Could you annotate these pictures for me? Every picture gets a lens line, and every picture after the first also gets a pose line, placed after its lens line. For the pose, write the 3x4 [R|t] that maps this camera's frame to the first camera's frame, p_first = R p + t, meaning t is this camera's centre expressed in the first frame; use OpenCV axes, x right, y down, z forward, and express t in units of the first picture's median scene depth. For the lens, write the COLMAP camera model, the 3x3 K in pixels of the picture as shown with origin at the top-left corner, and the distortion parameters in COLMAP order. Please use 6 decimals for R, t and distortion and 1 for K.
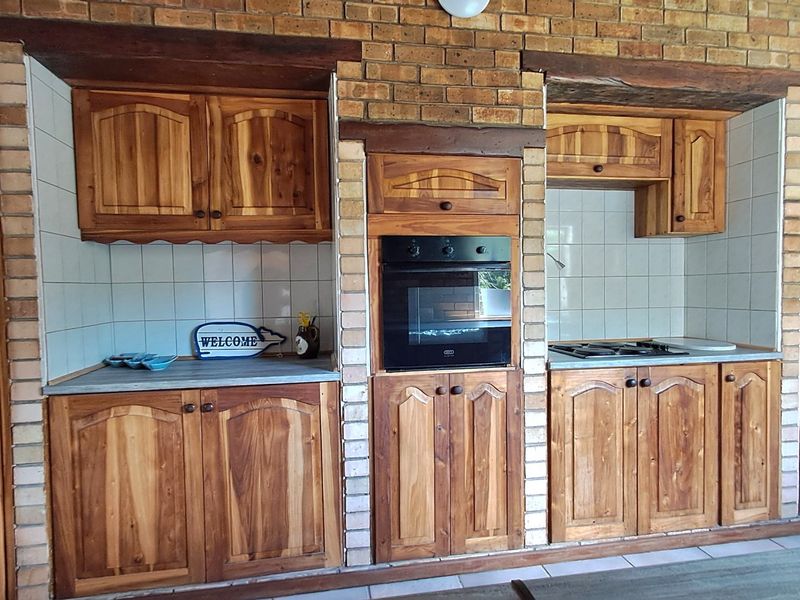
lens RADIAL K [[448.9, 0, 400.0], [0, 448.9, 300.0], [0, 0, 1]] dist [0.001393, 0.001424]
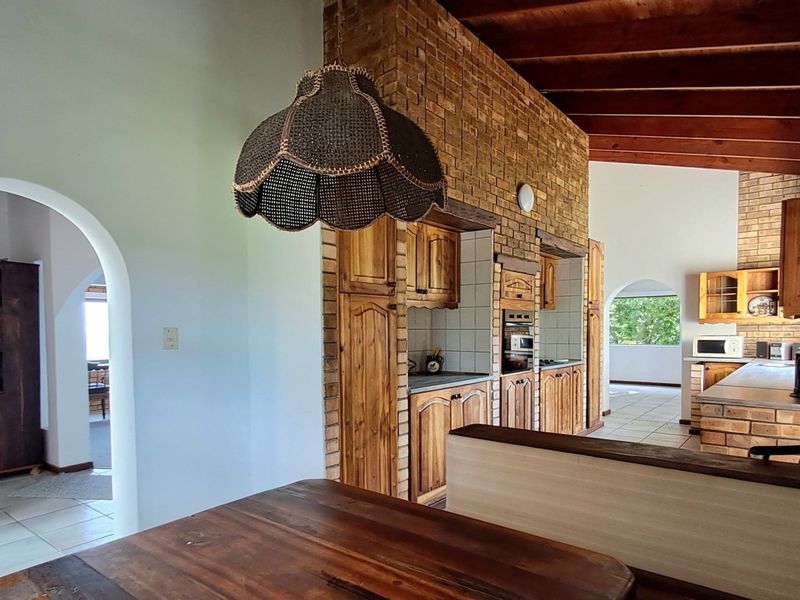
lens RADIAL K [[502.6, 0, 400.1], [0, 502.6, 351.1], [0, 0, 1]] dist [0.000020, -0.000015]
pose [[0.739868, -0.019048, 0.672482, -1.929731], [0.018315, 0.999799, 0.008168, 0.023454], [-0.672502, 0.006274, 0.740068, -0.394492]]
